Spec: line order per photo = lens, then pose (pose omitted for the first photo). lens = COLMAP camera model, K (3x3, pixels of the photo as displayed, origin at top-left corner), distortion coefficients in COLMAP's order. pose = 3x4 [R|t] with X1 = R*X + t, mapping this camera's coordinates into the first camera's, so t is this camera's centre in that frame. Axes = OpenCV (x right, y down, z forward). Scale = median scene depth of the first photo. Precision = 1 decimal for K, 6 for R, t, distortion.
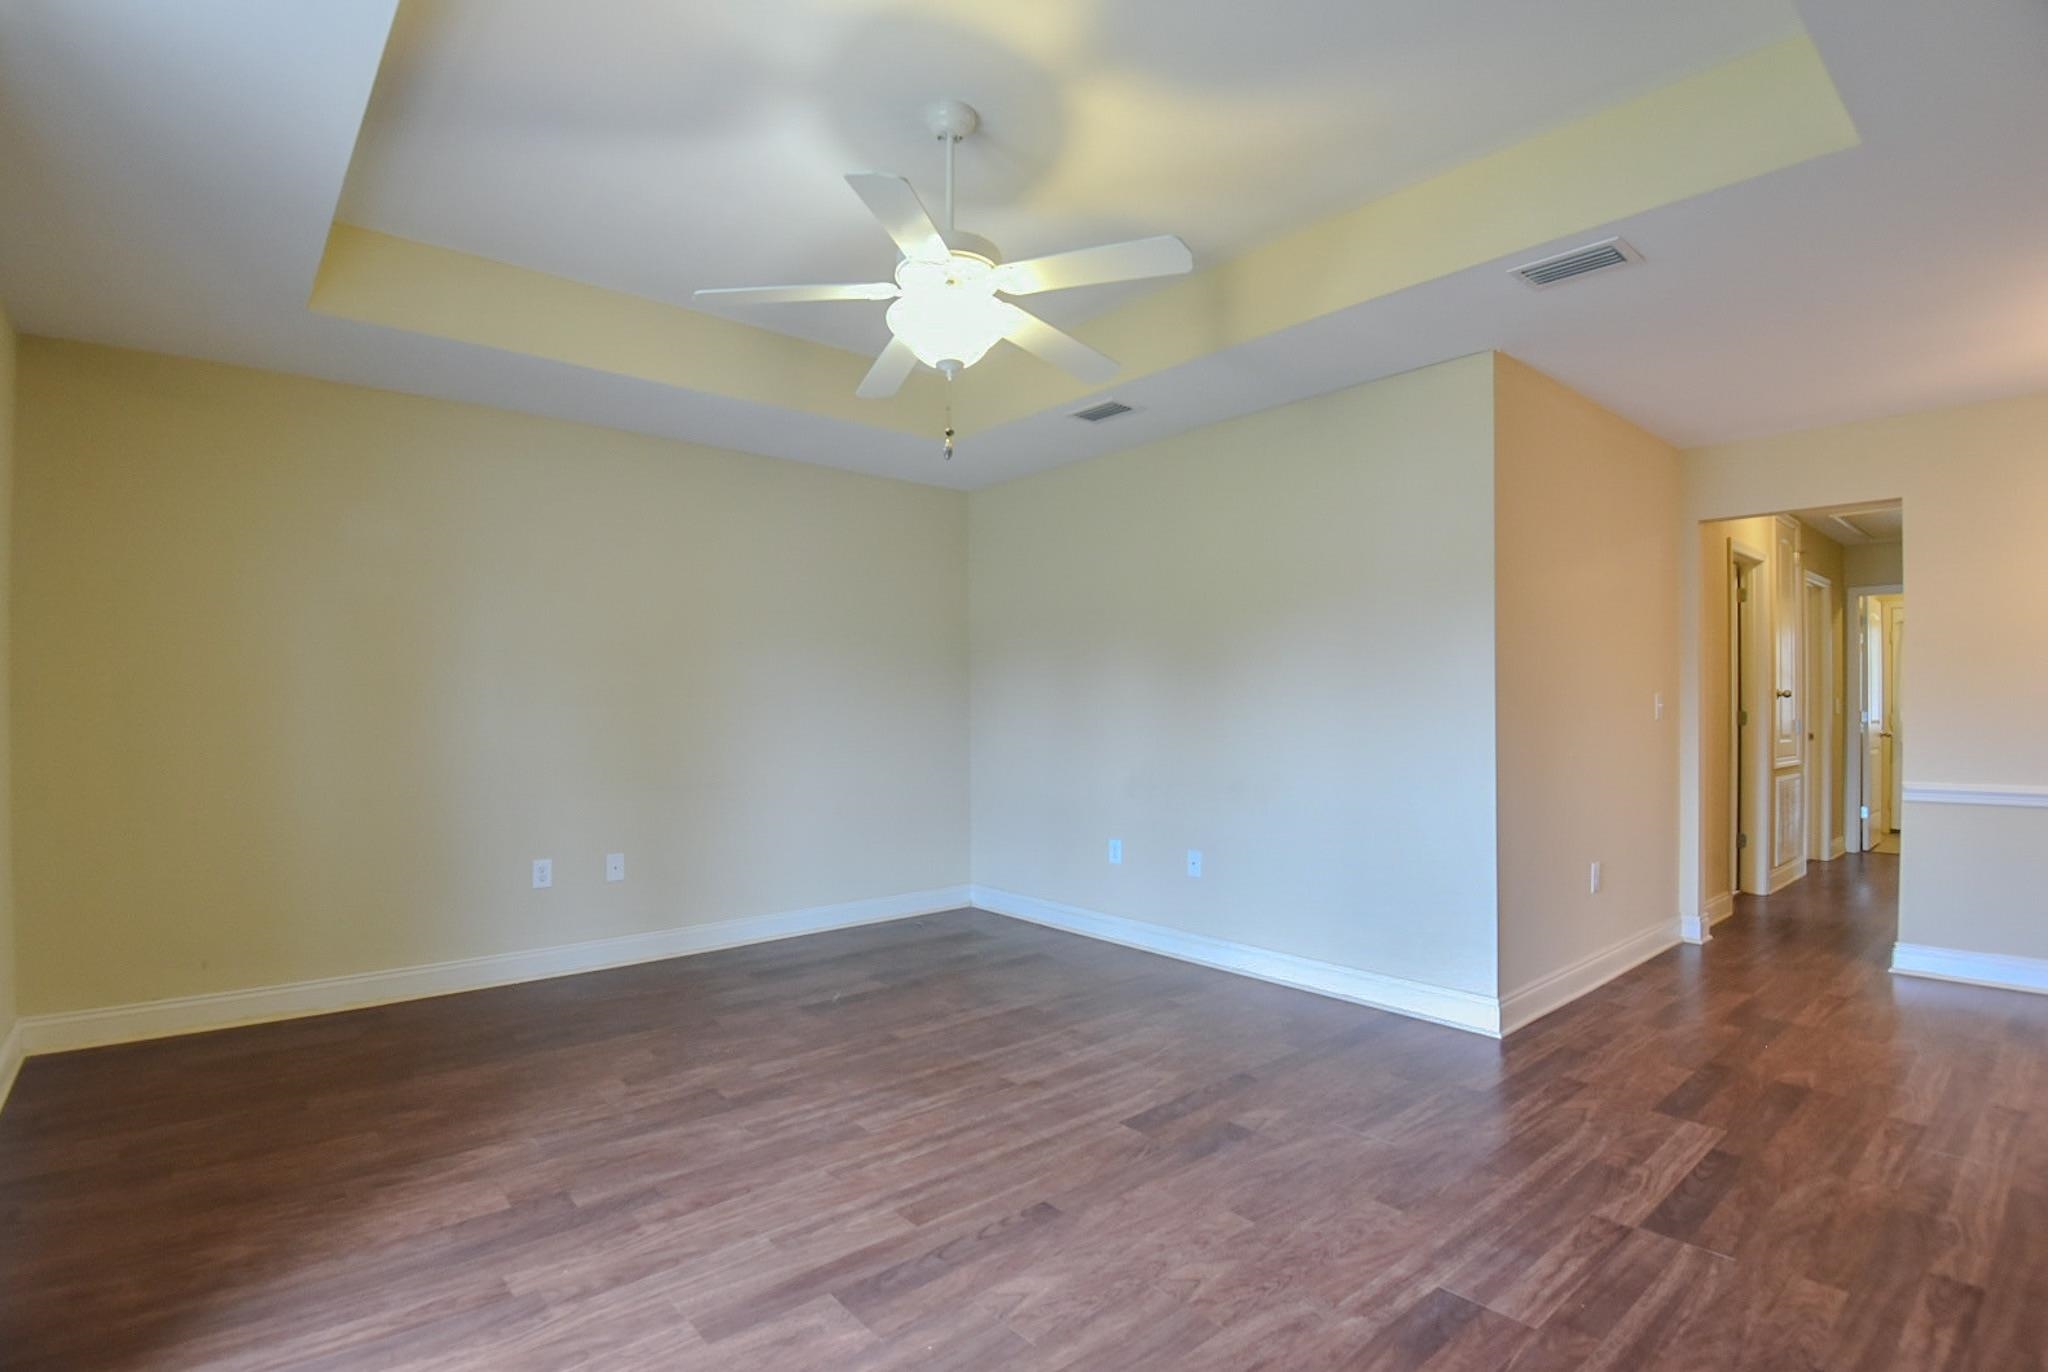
lens RADIAL K [[967.8, 0, 989.0], [0, 967.8, 714.8], [0, 0, 1]] dist [0.000998, -0.036115]
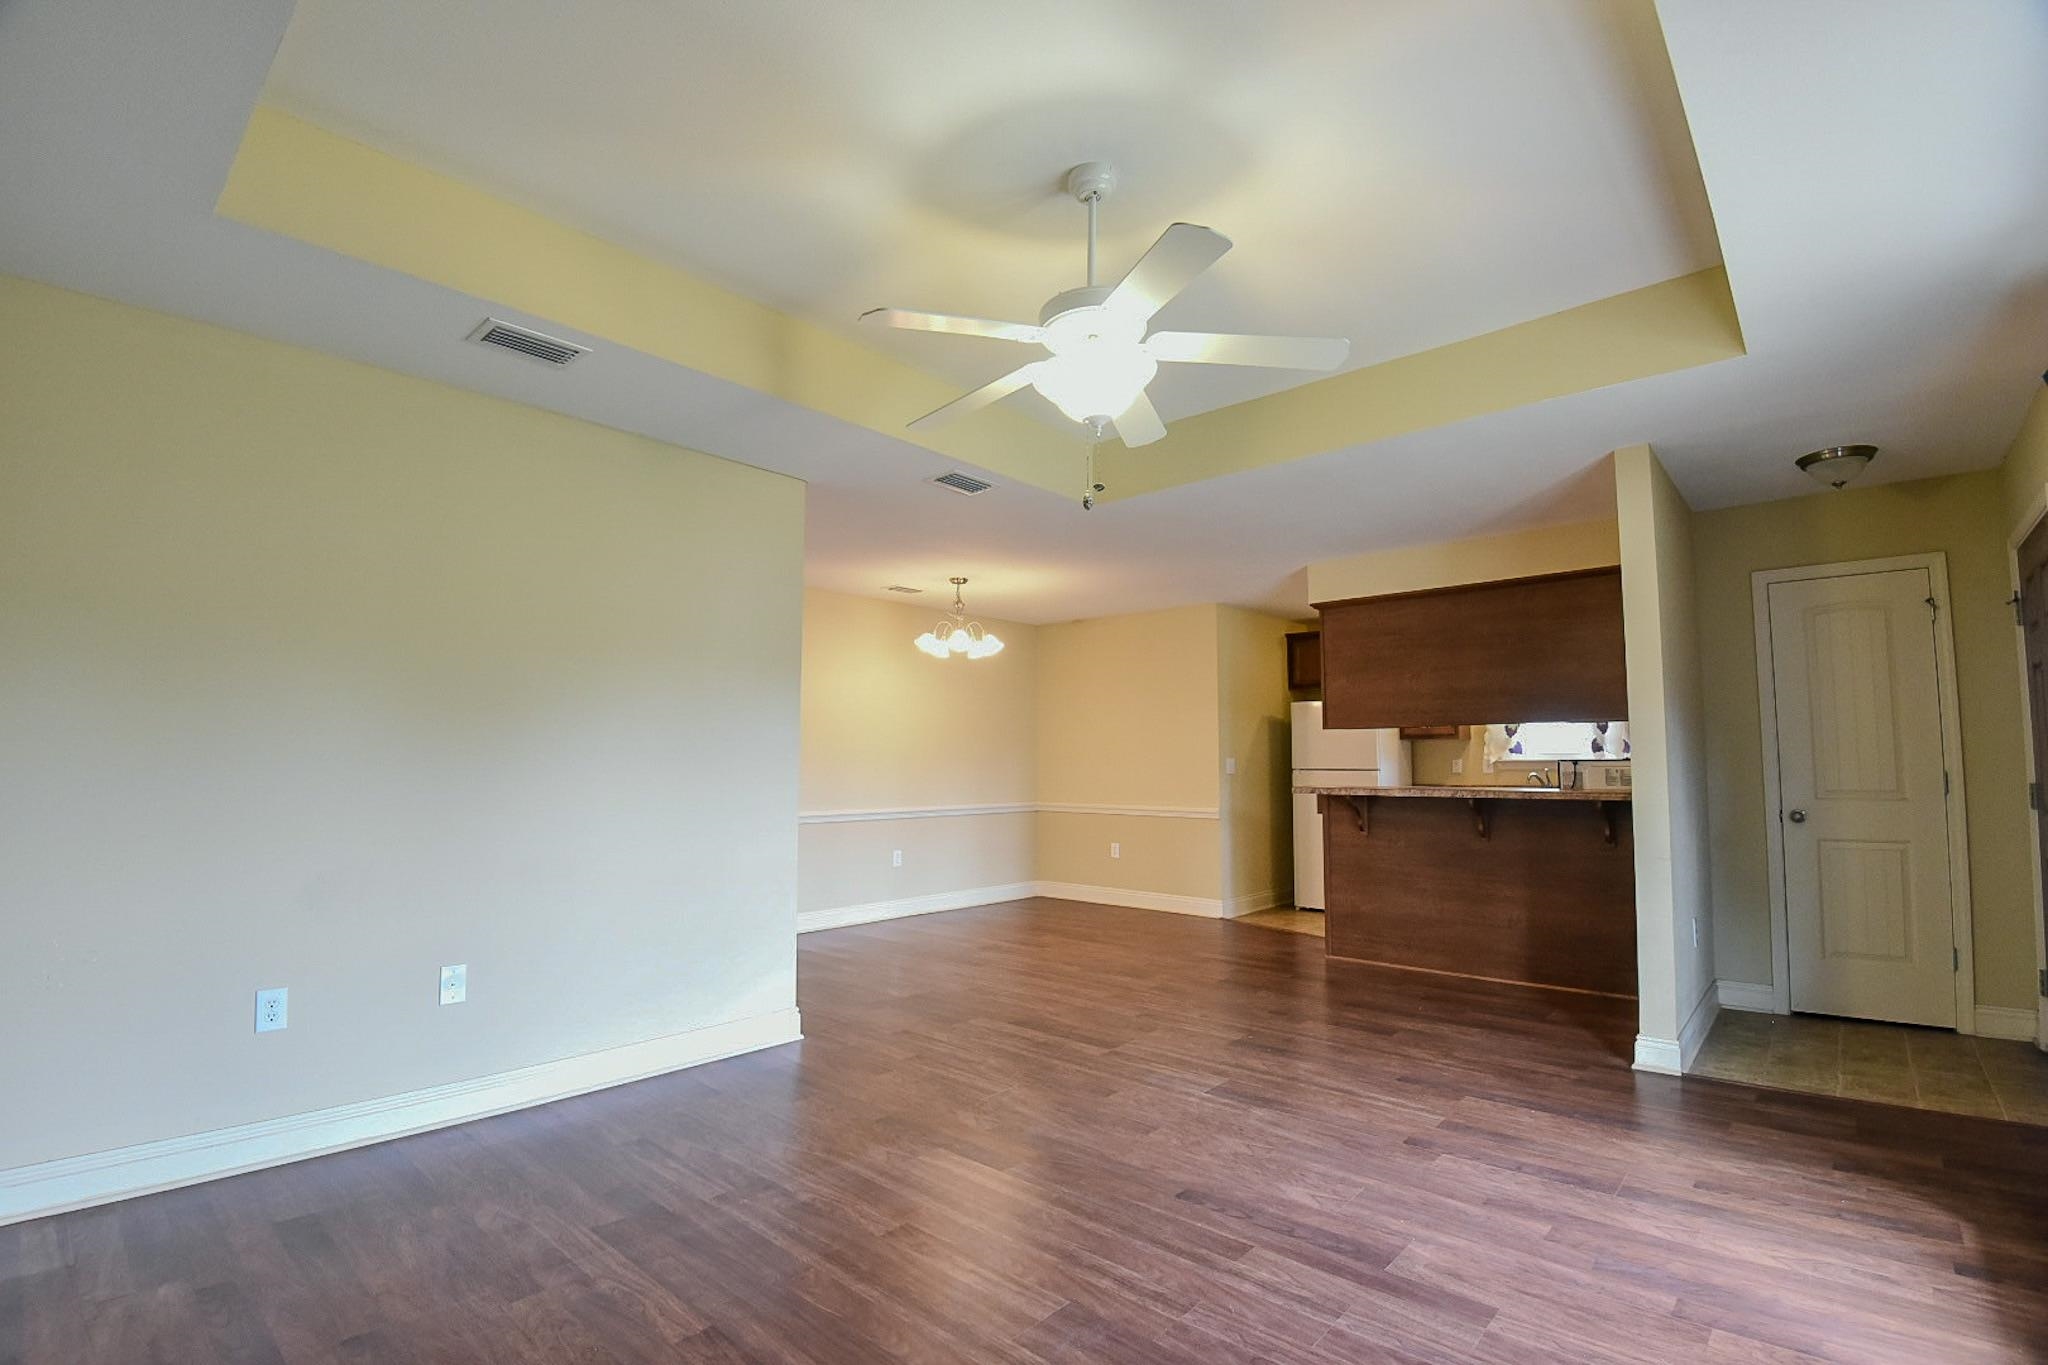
lens RADIAL K [[949.0, 0, 1014.4], [0, 949.0, 690.5], [0, 0, 1]] dist [-0.014228, -0.019772]
pose [[-0.144433, 0.077474, 0.986477, -1.022018], [0.007441, 0.996987, -0.077210, -0.010570], [-0.989487, -0.003811, -0.144575, 1.292966]]
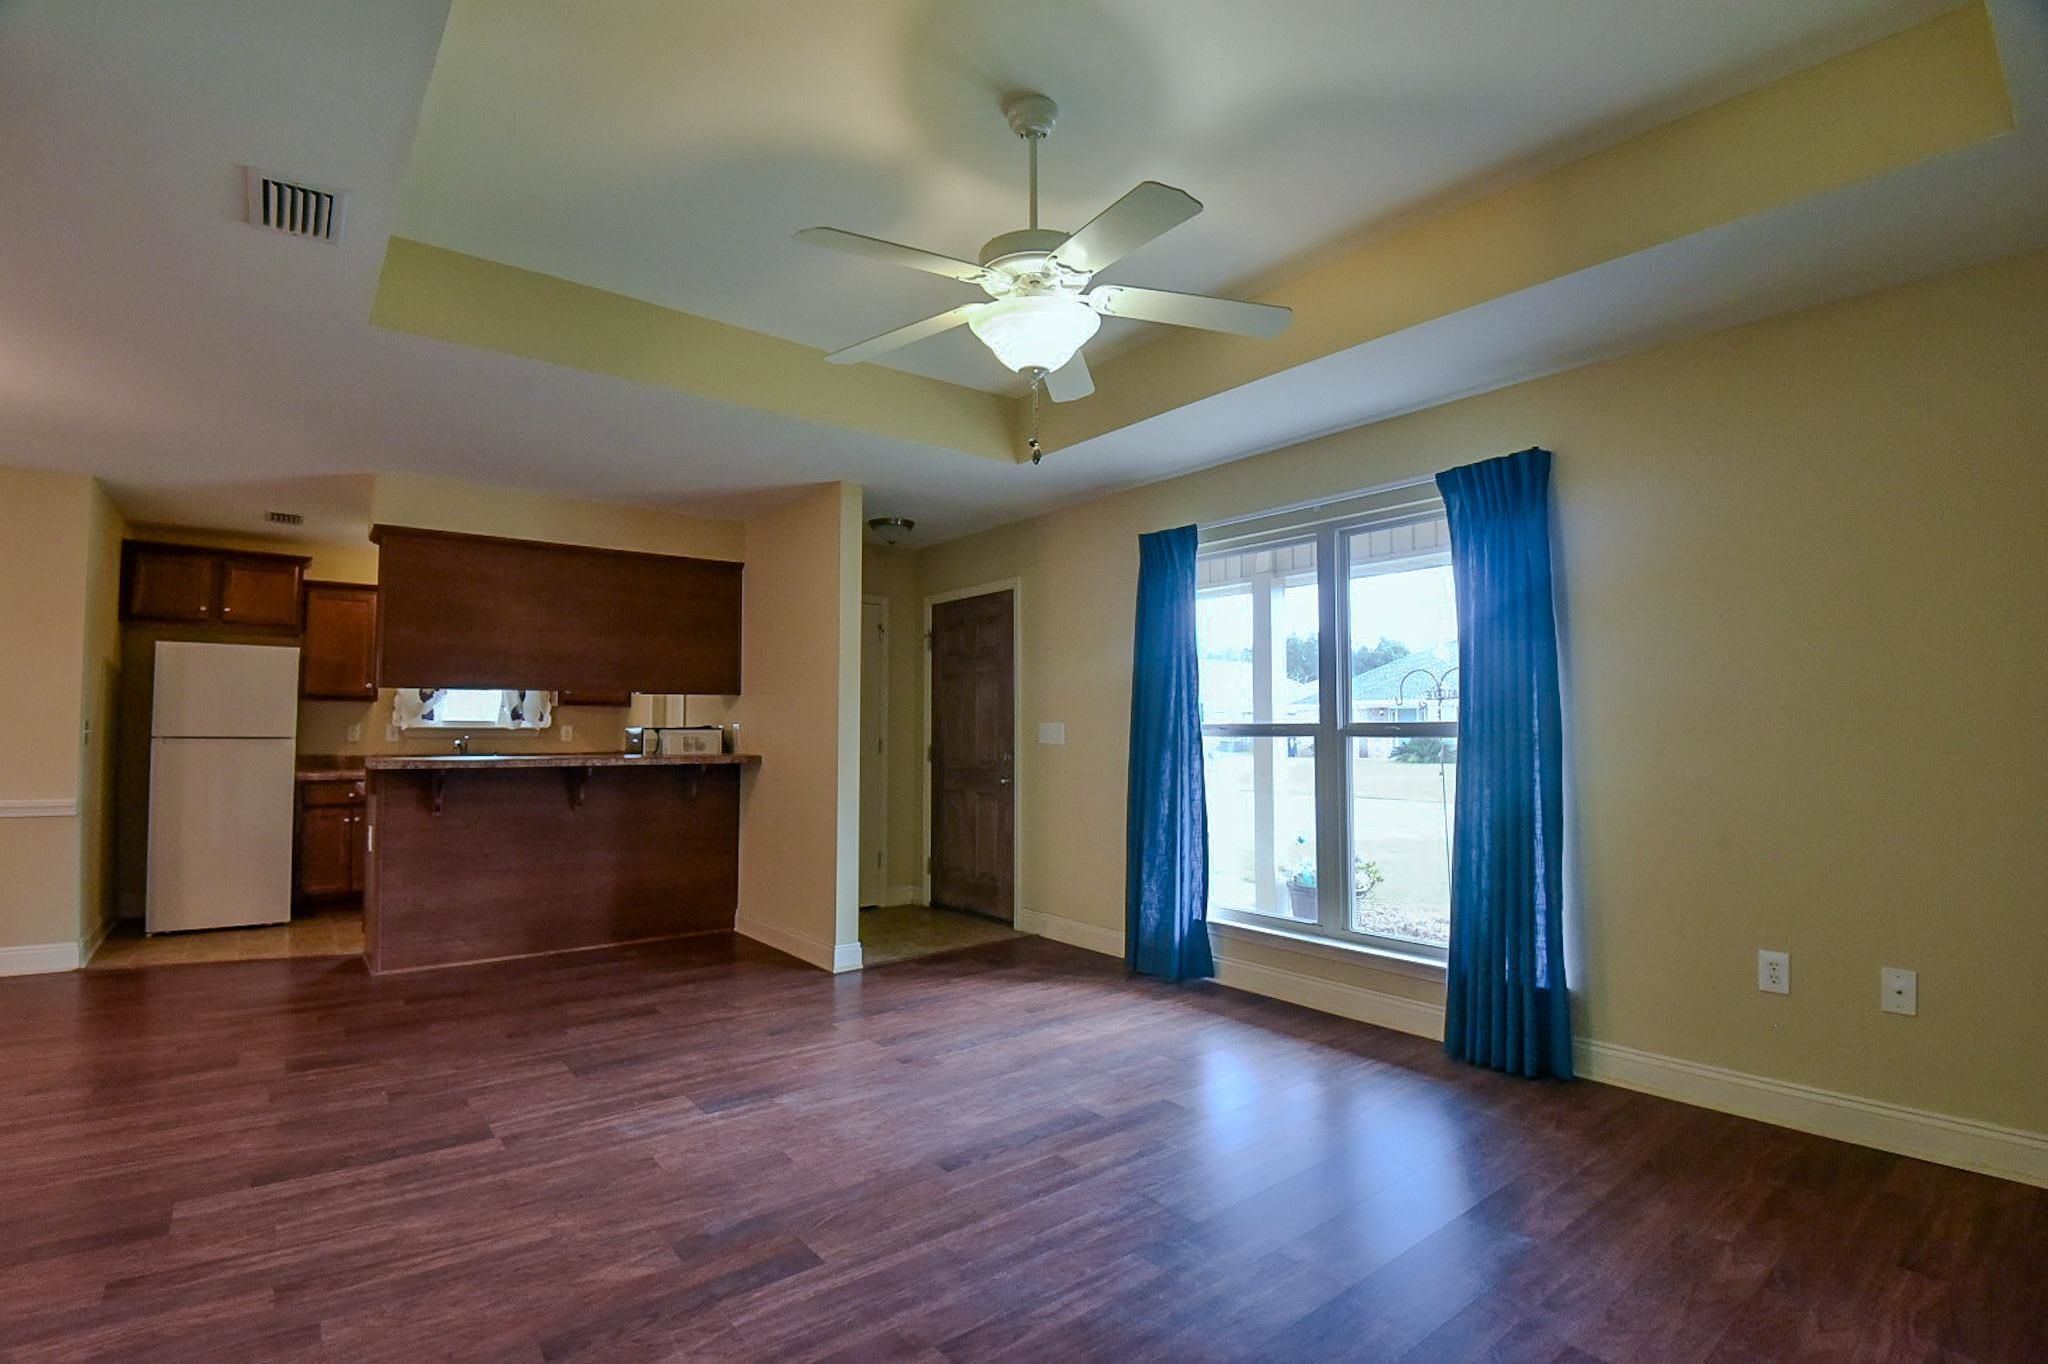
lens RADIAL K [[949.0, 0, 1014.4], [0, 949.0, 690.0], [0, 0, 1]] dist [-0.014228, -0.019772]
pose [[-0.999787, 0.001162, 0.020616, -0.041541], [0.000414, 0.999342, -0.036266, -0.018211], [-0.020645, -0.036250, -0.999129, 2.028560]]
